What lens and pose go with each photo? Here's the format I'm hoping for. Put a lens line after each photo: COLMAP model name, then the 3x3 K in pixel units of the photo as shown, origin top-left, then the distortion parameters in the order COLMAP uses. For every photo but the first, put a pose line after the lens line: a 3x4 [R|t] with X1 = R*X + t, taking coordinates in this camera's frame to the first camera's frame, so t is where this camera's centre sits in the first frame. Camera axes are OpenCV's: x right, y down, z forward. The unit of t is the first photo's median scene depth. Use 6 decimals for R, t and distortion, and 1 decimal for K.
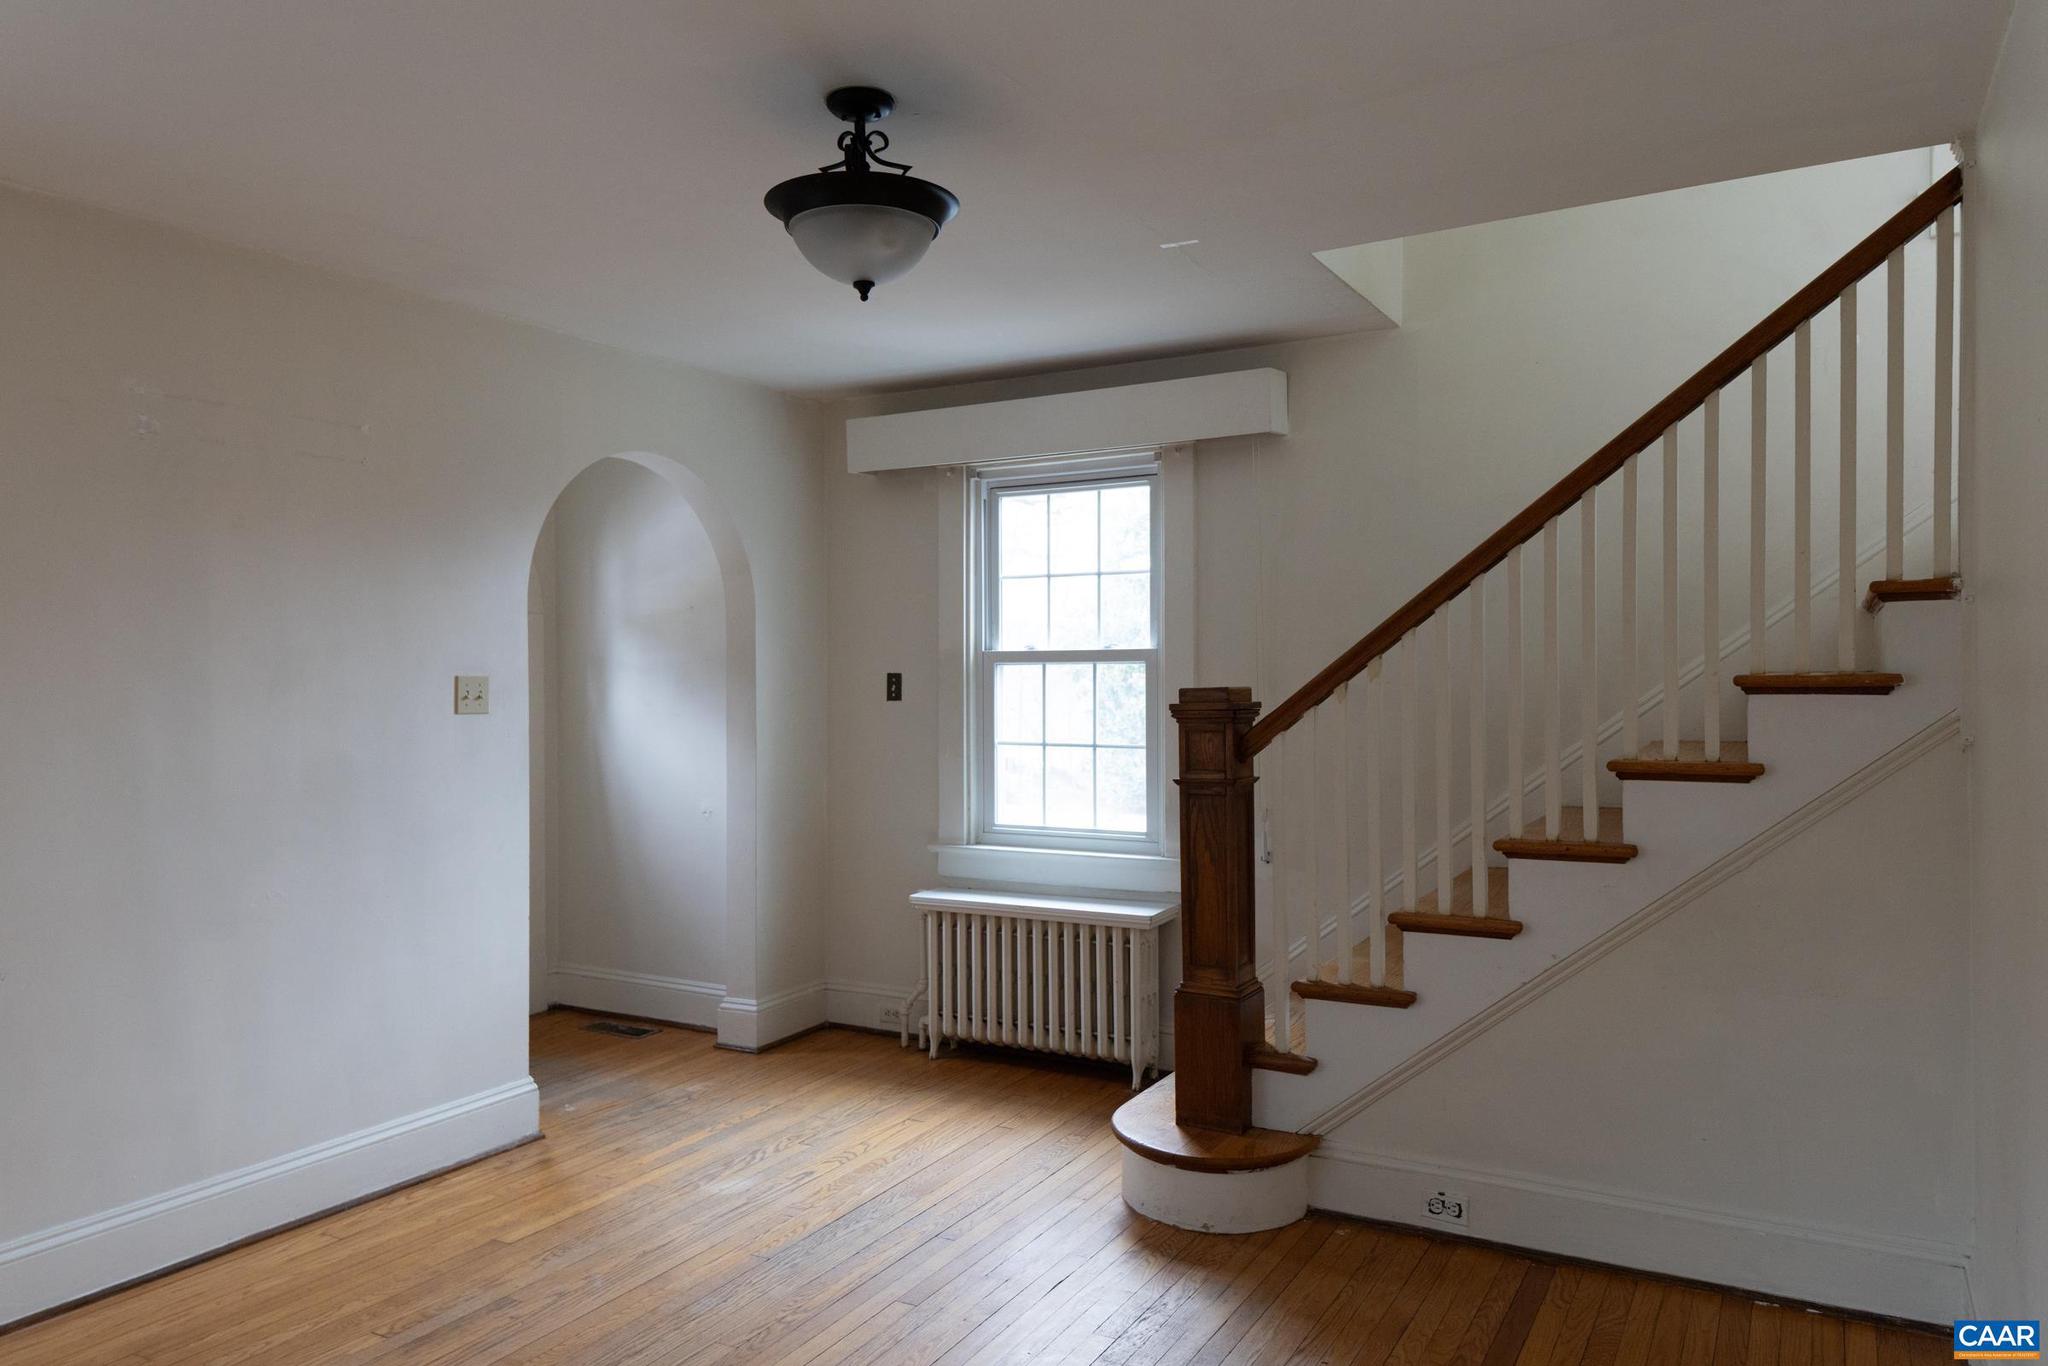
lens RADIAL K [[1360.1, 0, 1040.8], [0, 1360.1, 677.1], [0, 0, 1]] dist [0.025264, -0.016844]
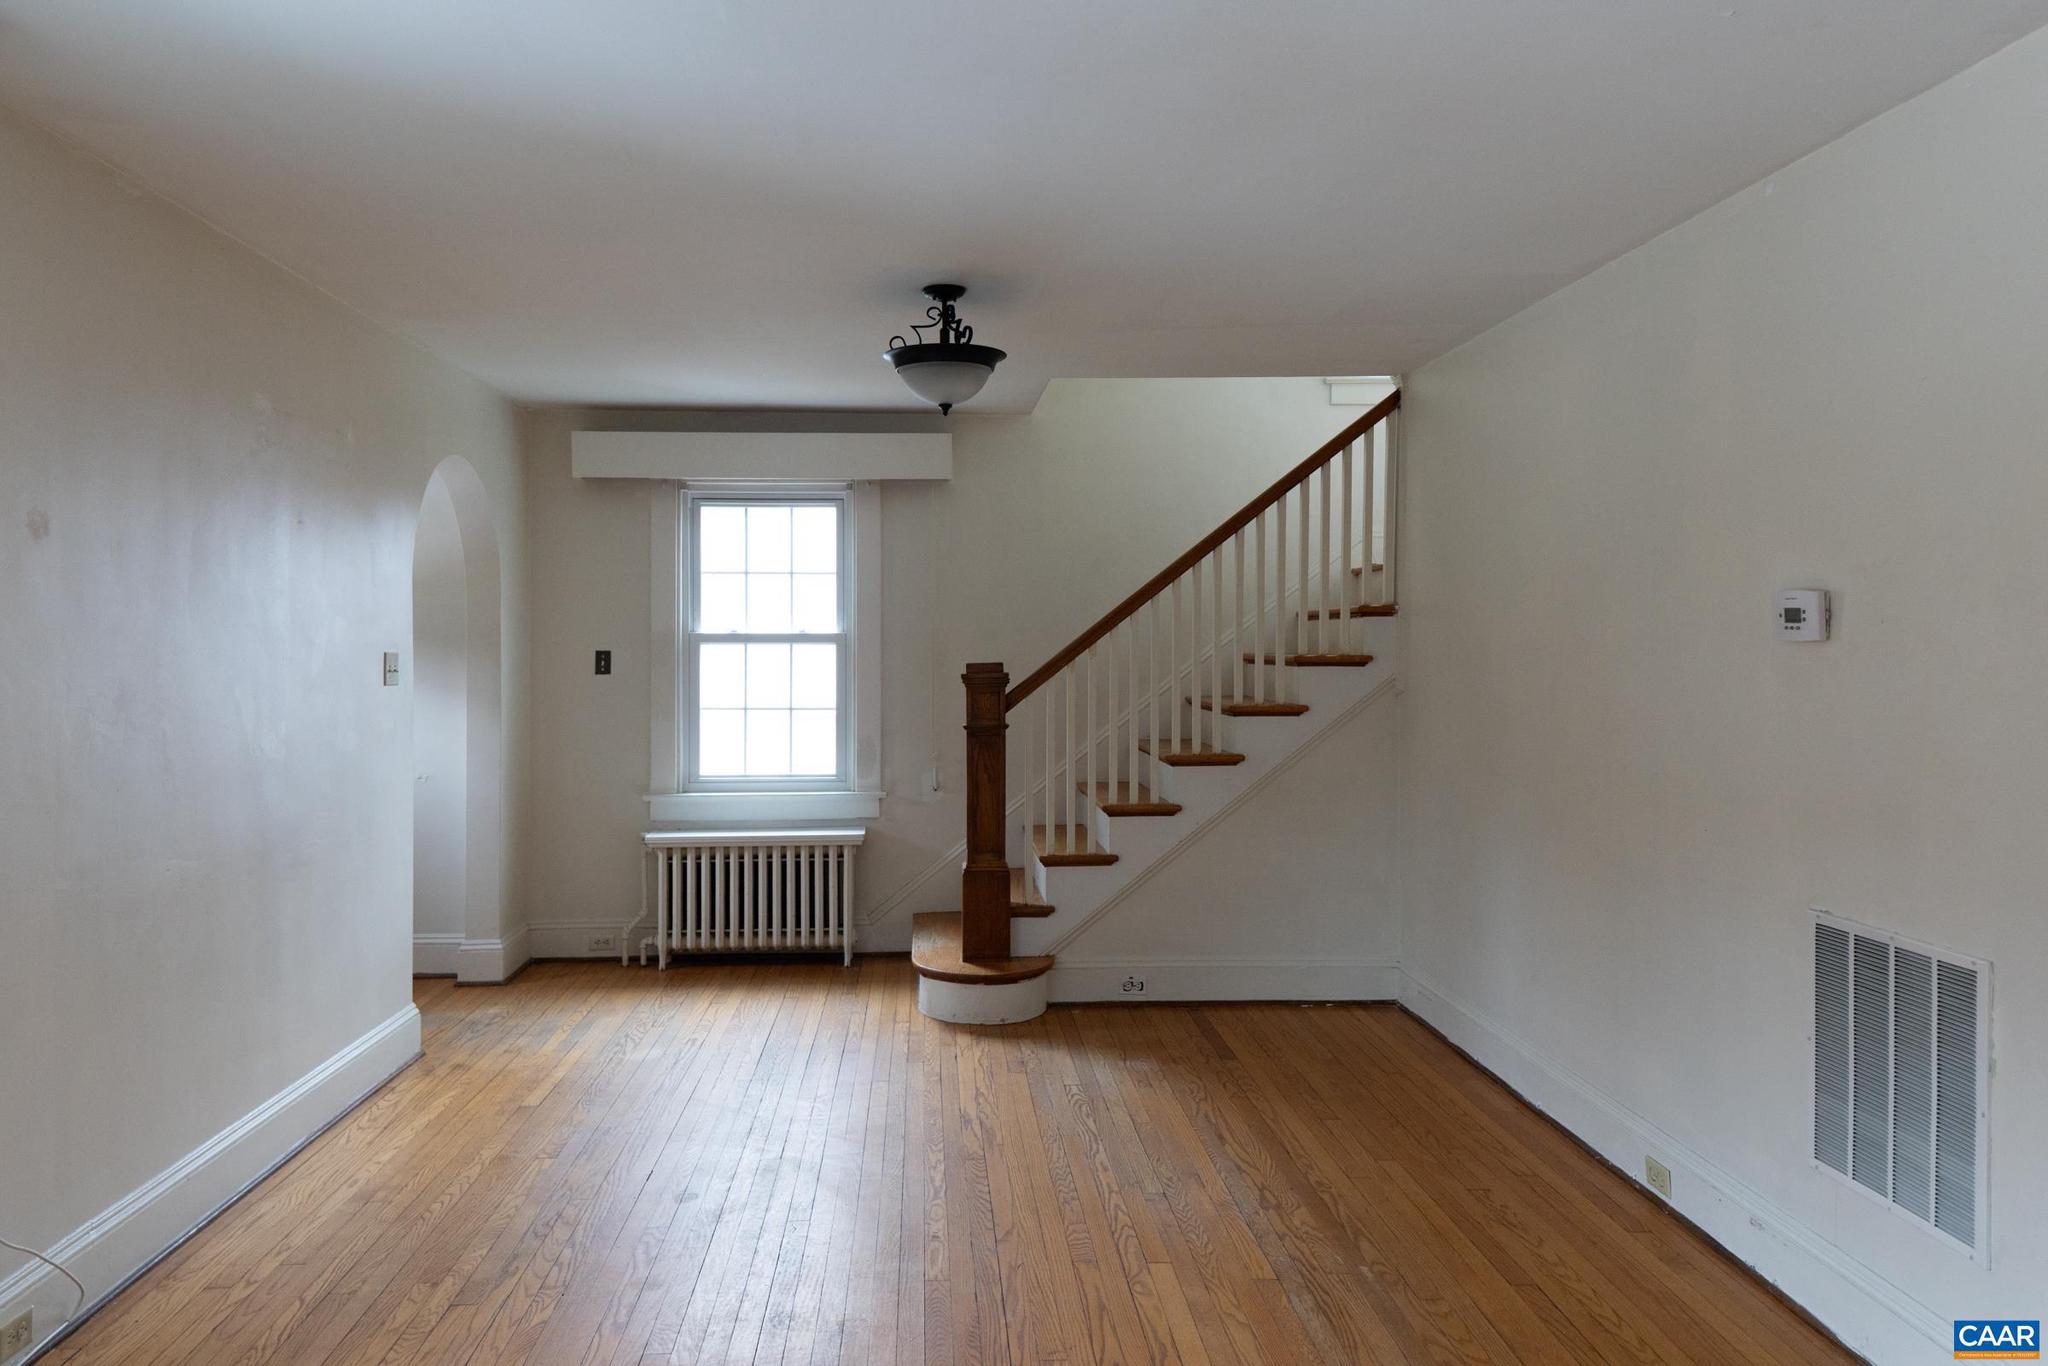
lens RADIAL K [[1360.1, 0, 1021.0], [0, 1360.1, 663.7], [0, 0, 1]] dist [0.025264, -0.016844]
pose [[0.849844, 0.000306, 0.527035, -0.477368], [-0.003477, 0.999981, 0.005026, 0.001039], [-0.527023, -0.006104, 0.849829, -0.207899]]
